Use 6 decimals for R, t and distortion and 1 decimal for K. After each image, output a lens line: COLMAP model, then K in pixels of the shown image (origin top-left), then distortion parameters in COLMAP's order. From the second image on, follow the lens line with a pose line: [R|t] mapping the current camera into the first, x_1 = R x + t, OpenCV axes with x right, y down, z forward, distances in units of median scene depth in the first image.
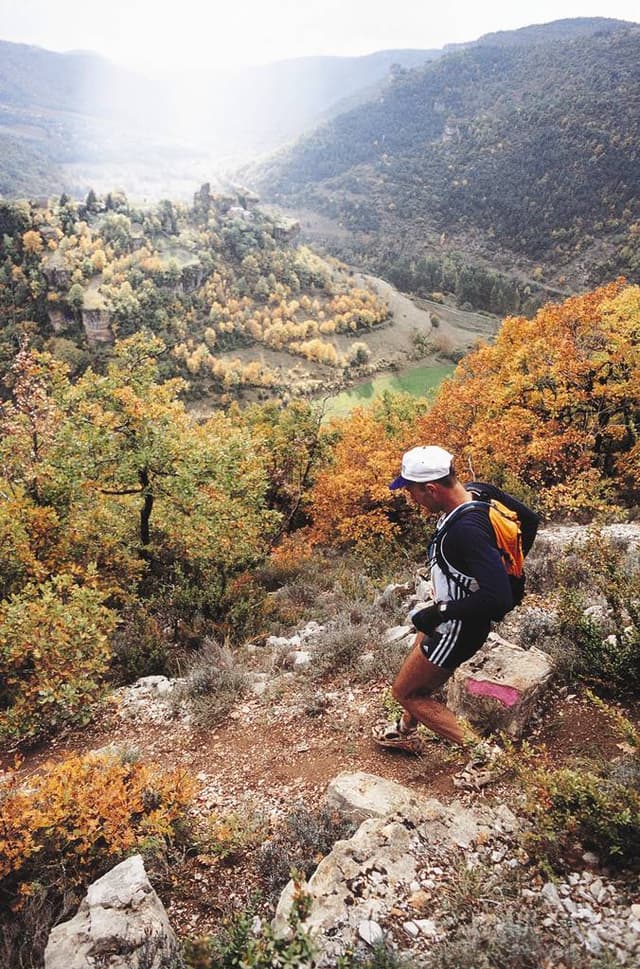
lens RADIAL K [[655.3, 0, 321.6], [0, 655.3, 484.4], [0, 0, 1]] dist [-0.049728, 0.010324]
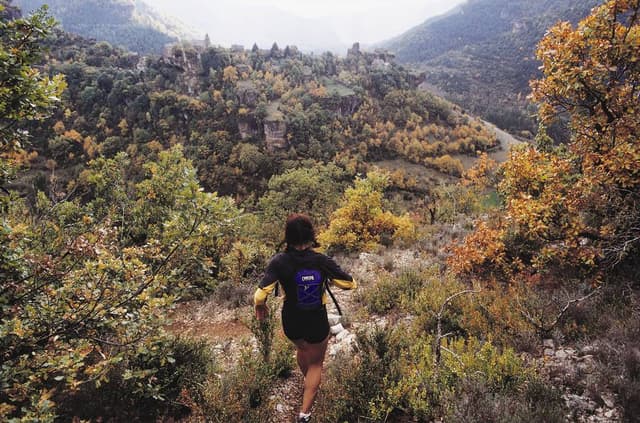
lens RADIAL K [[432.8, 0, 319.0], [0, 432.8, 210.9], [0, 0, 1]] dist [-0.049728, 0.010324]
pose [[0.983020, 0.033489, -0.180418, -0.097997], [-0.060011, 0.987813, -0.143614, 0.008446], [0.173410, 0.152003, 0.973049, 0.211087]]
